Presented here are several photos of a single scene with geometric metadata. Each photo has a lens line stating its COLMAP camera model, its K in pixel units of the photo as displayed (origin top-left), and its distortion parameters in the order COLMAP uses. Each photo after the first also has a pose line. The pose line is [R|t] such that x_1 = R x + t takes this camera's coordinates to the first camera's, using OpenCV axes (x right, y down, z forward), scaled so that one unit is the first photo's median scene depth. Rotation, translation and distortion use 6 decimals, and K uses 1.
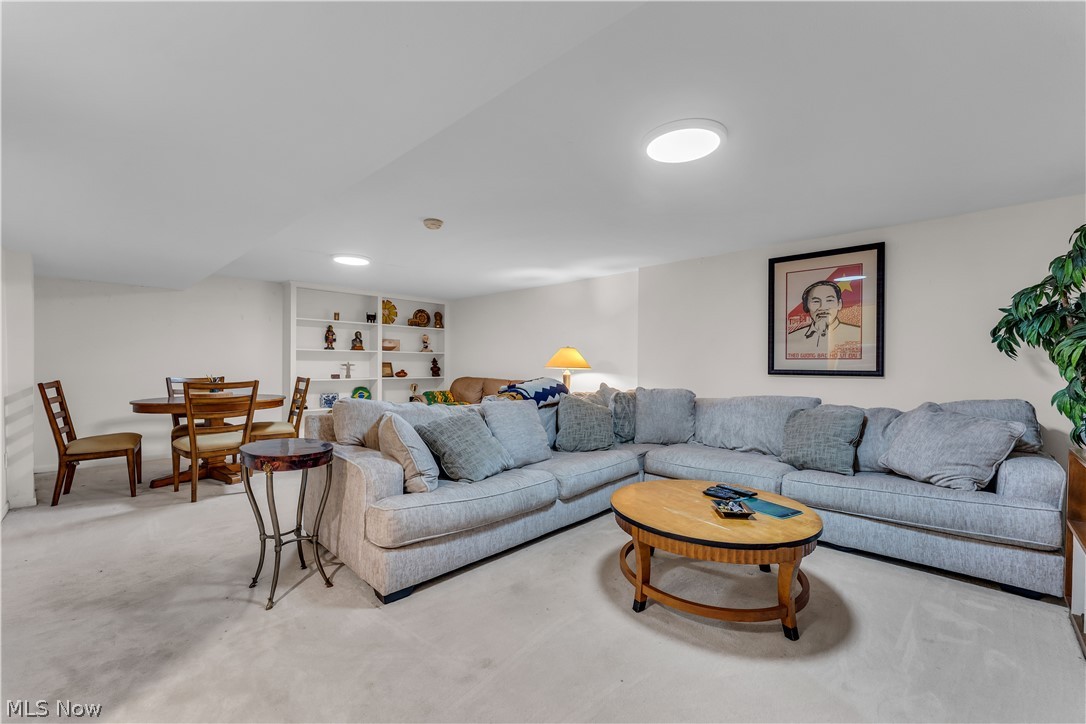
lens RADIAL K [[456.0, 0, 546.4], [0, 456.0, 362.0], [0, 0, 1]] dist [0.000076, -0.000385]
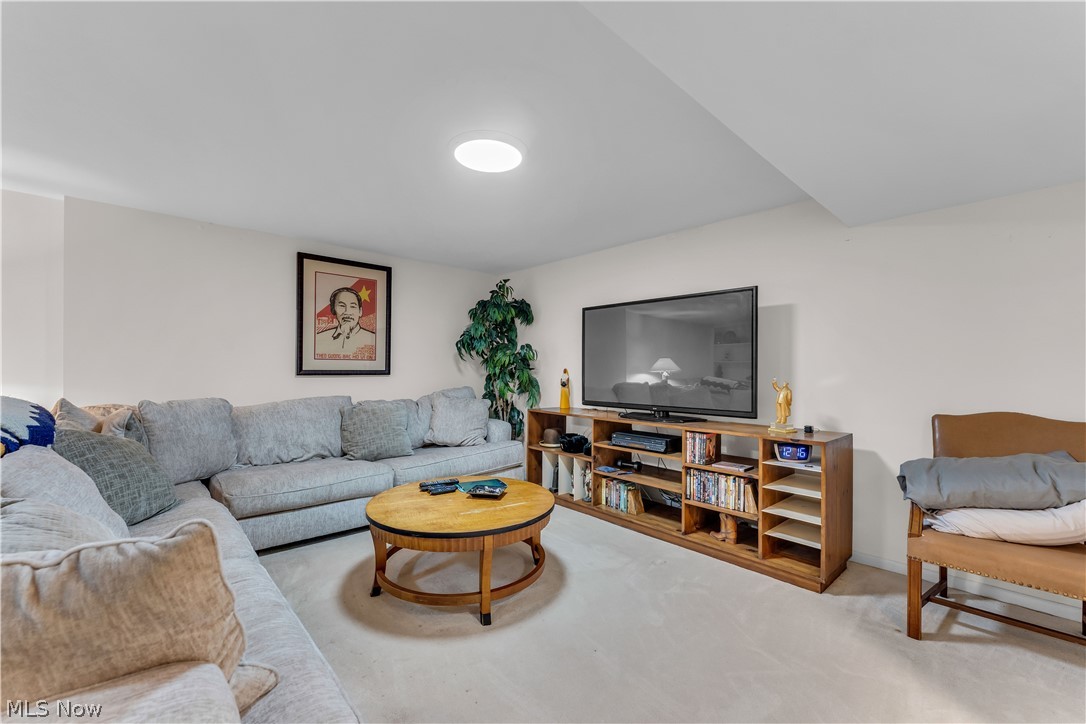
lens RADIAL K [[434.6, 0, 540.9], [0, 434.6, 365.6], [0, 0, 1]] dist [-0.000526, 0.000034]
pose [[0.065054, -0.000171, 0.997882, -0.370662], [-0.007987, 0.999968, 0.000692, 0.002767], [-0.997850, -0.008015, 0.065051, 0.443884]]
